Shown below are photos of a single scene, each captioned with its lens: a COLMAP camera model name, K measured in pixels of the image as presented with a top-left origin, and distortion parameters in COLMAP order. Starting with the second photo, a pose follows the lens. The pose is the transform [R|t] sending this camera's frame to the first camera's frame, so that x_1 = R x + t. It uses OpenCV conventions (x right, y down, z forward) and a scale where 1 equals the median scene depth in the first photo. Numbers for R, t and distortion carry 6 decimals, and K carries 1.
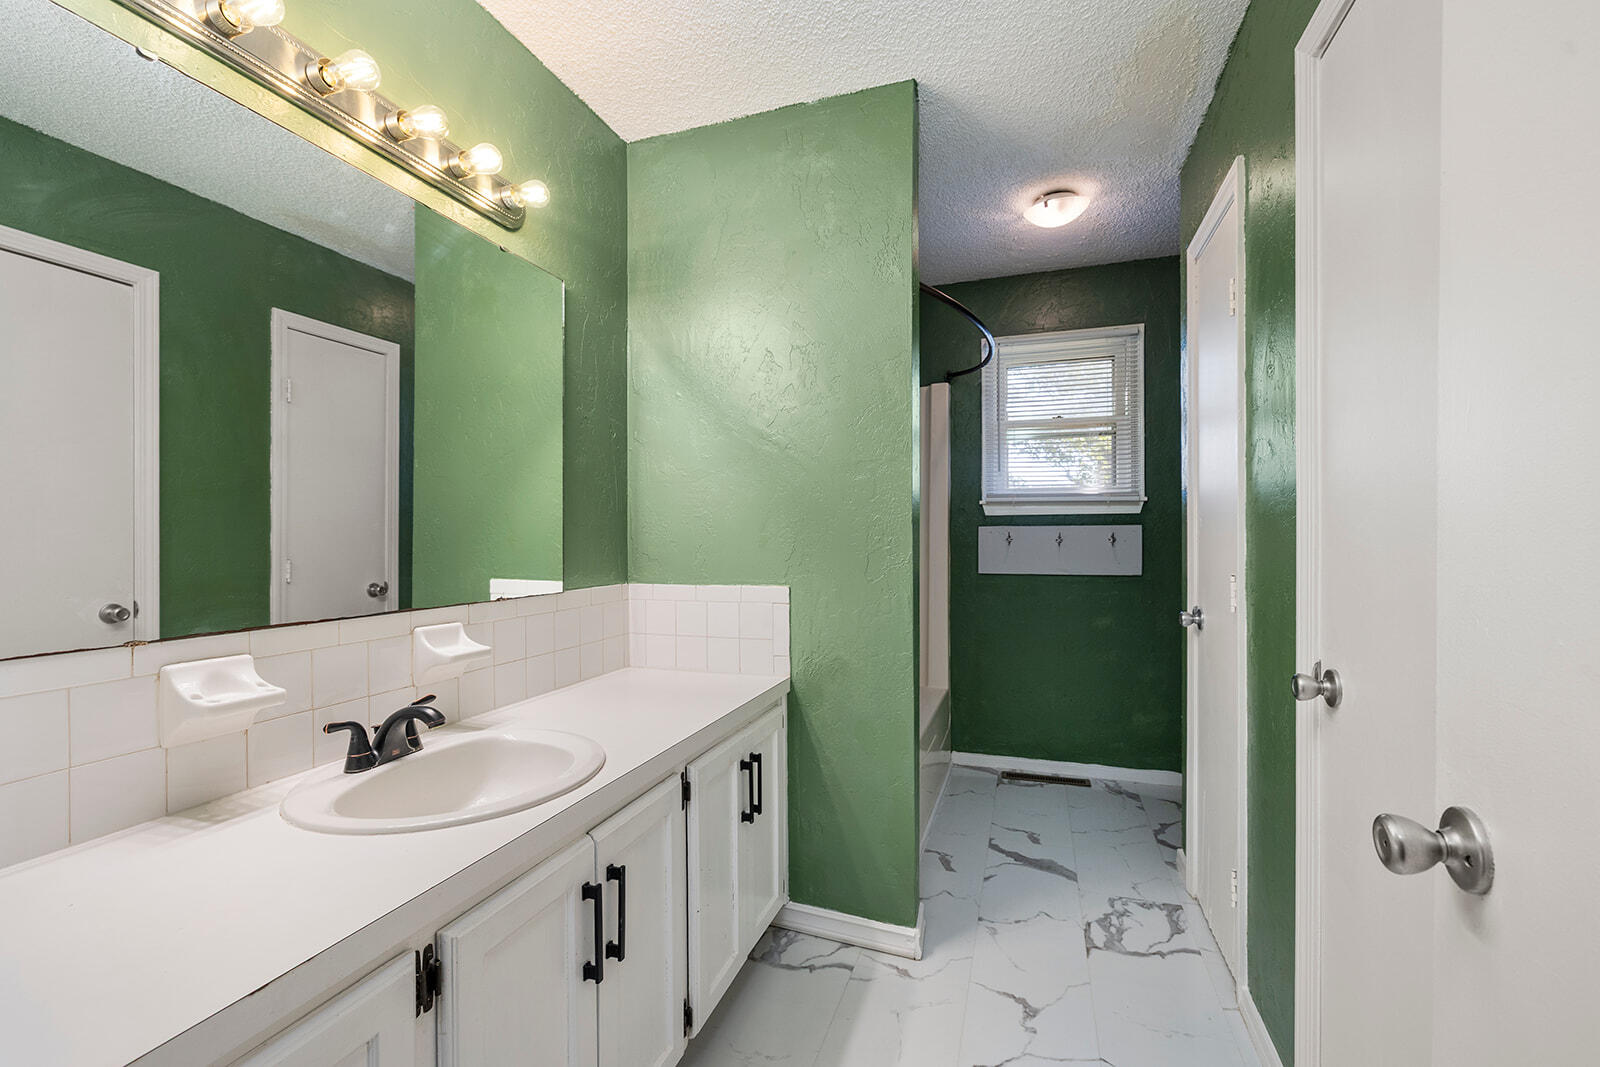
lens RADIAL K [[666.5, 0, 799.1], [0, 666.5, 537.3], [0, 0, 1]] dist [0.000472, 0.000341]
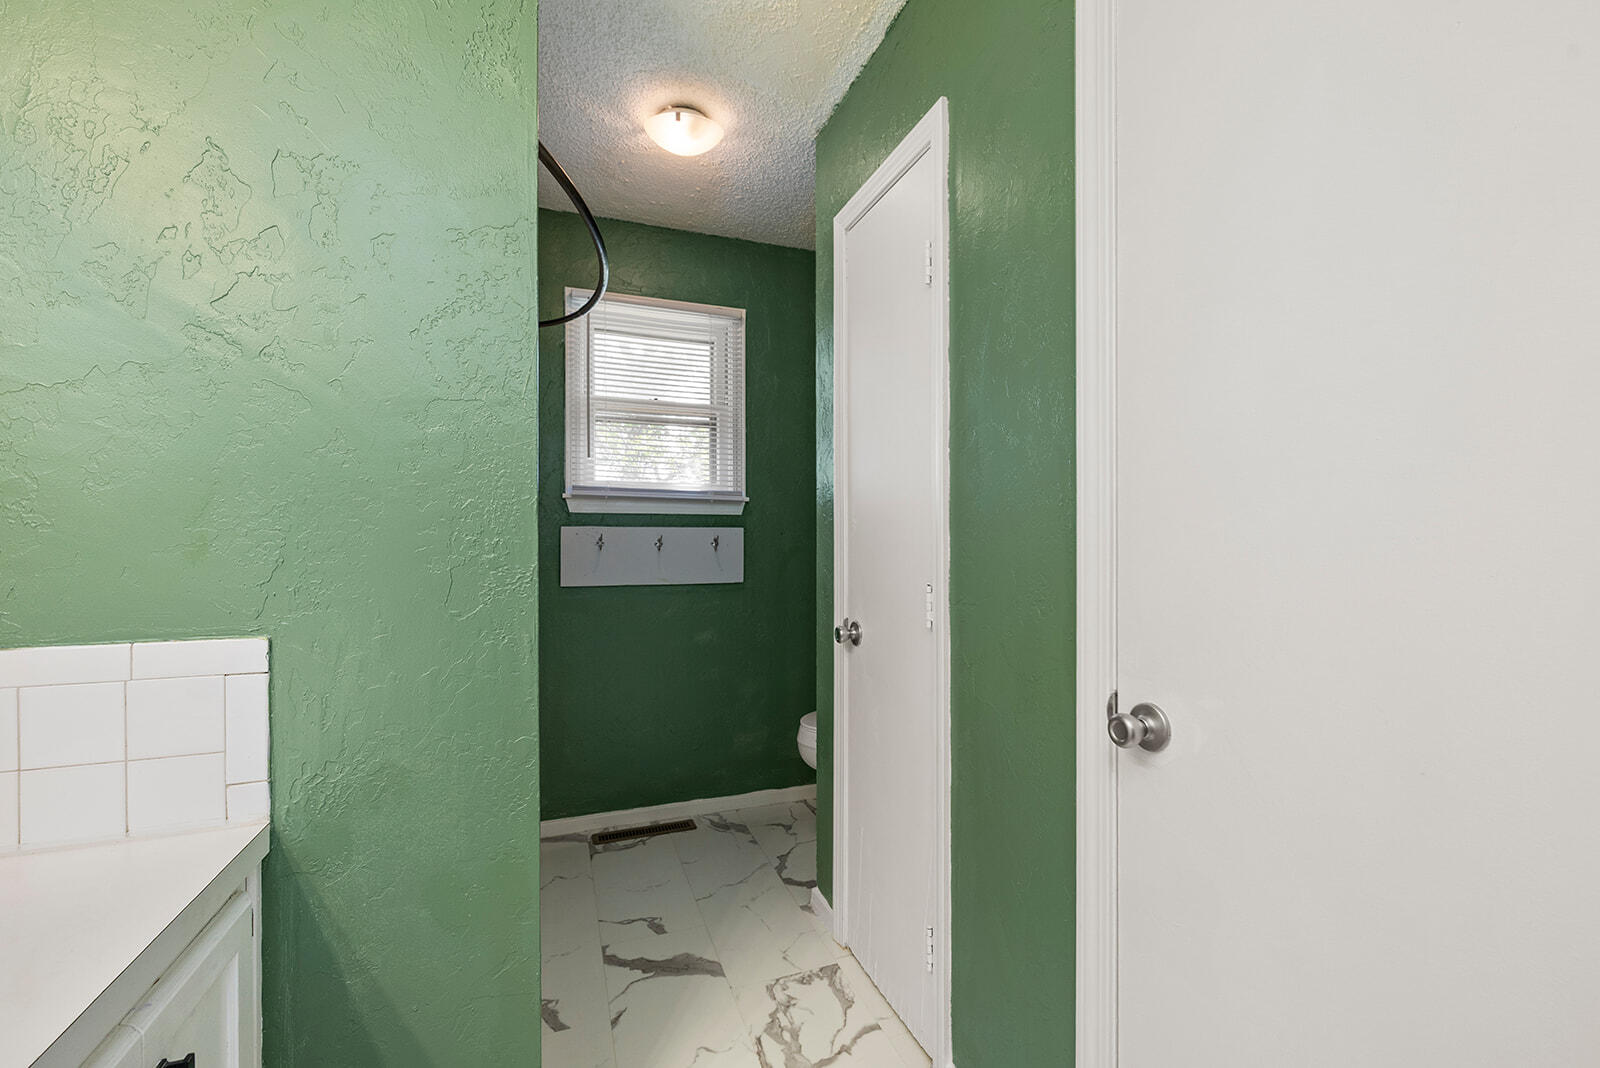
lens RADIAL K [[666.5, 0, 790.3], [0, 666.5, 542.0], [0, 0, 1]] dist [0.000472, 0.000341]
pose [[0.773049, 0.004135, 0.634332, -0.023318], [-0.004395, 0.999990, -0.001164, 0.002511], [-0.634331, -0.001888, 0.773059, 0.301344]]
